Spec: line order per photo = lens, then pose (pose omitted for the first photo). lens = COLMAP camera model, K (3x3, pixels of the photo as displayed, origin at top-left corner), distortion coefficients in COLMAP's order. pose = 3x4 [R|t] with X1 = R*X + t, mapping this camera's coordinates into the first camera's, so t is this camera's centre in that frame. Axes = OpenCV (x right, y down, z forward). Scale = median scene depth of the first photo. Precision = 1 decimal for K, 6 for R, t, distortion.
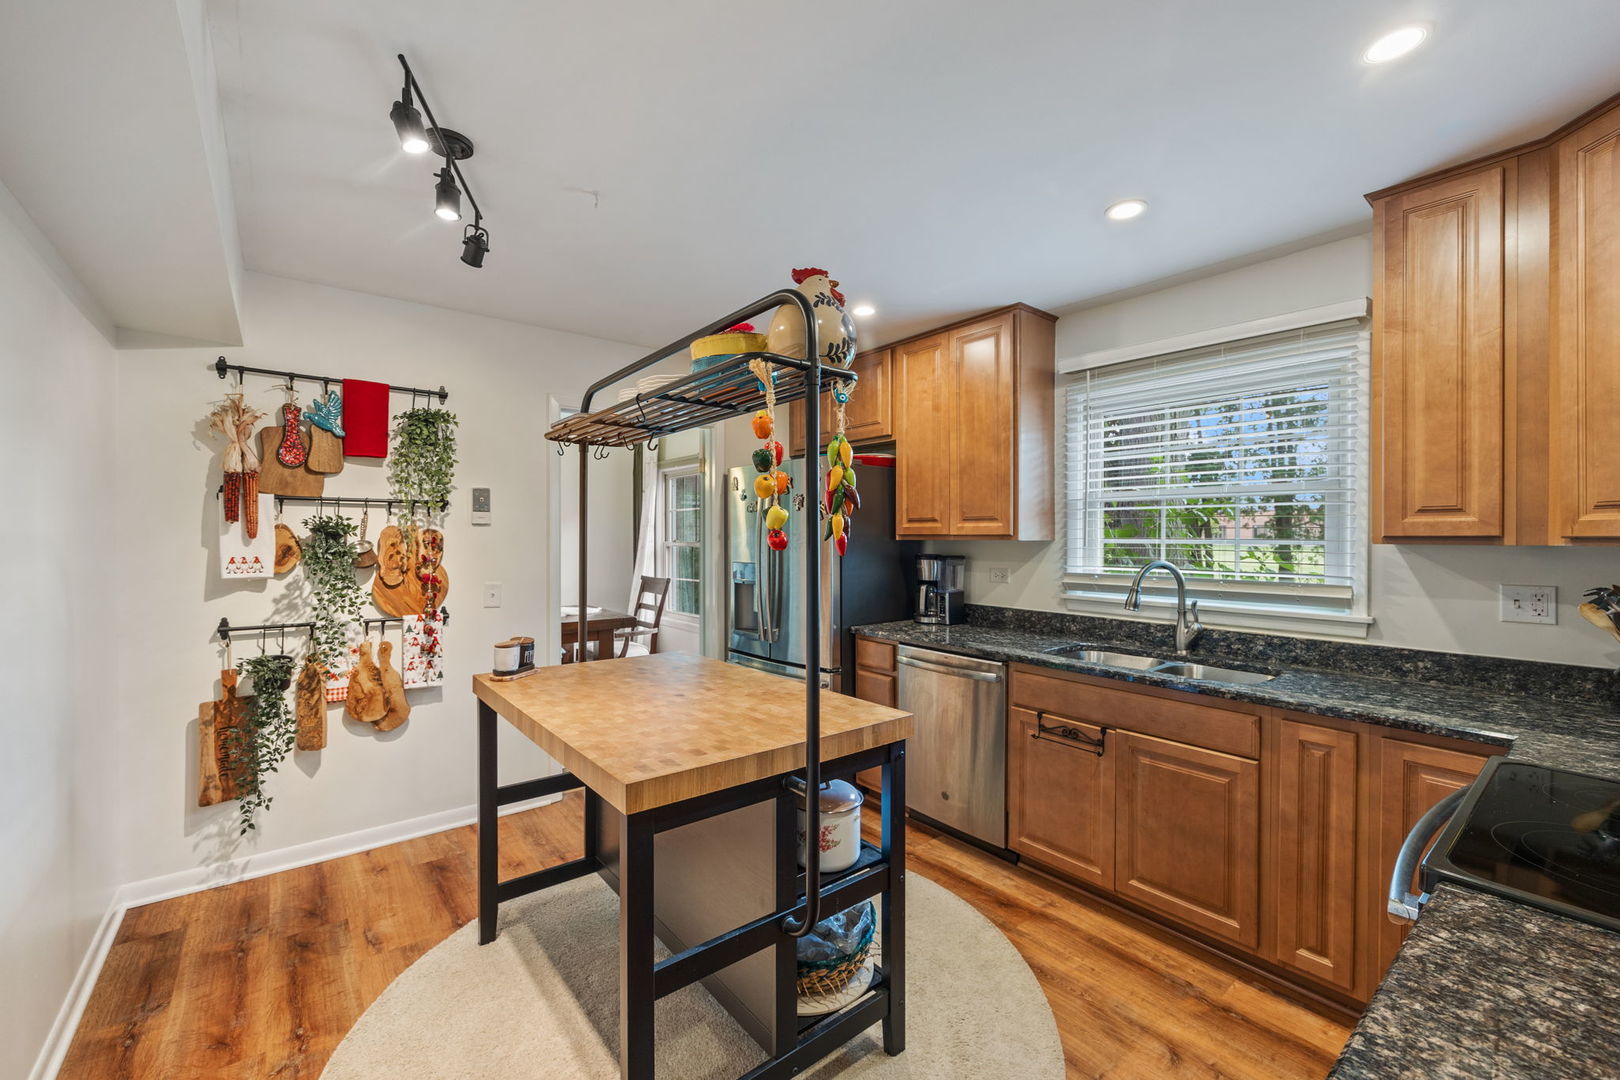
lens RADIAL K [[651.1, 0, 802.8], [0, 651.1, 539.2], [0, 0, 1]] dist [-0.002570, 0.000169]
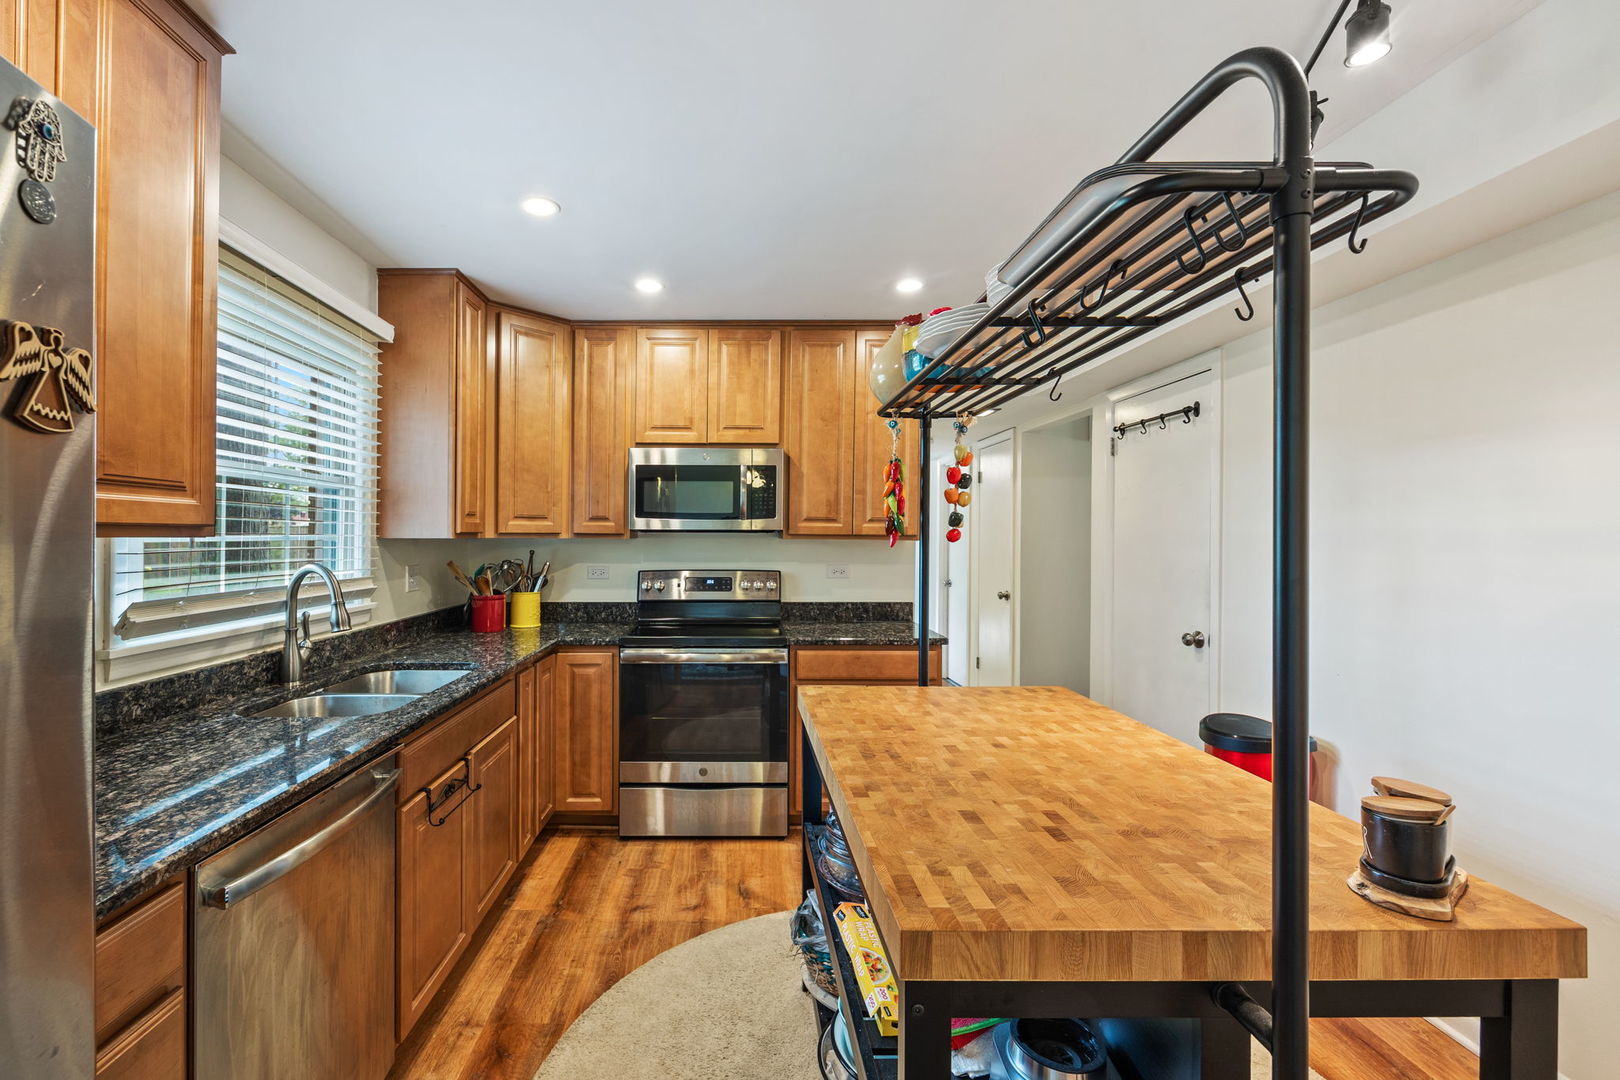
lens RADIAL K [[651.1, 0, 802.9], [0, 651.1, 531.0], [0, 0, 1]] dist [-0.002570, 0.000169]
pose [[-0.824142, -0.000606, 0.566383, -0.326818], [0.000871, 0.999997, 0.002336, -0.003521], [-0.566382, 0.002418, -0.824139, 1.281568]]
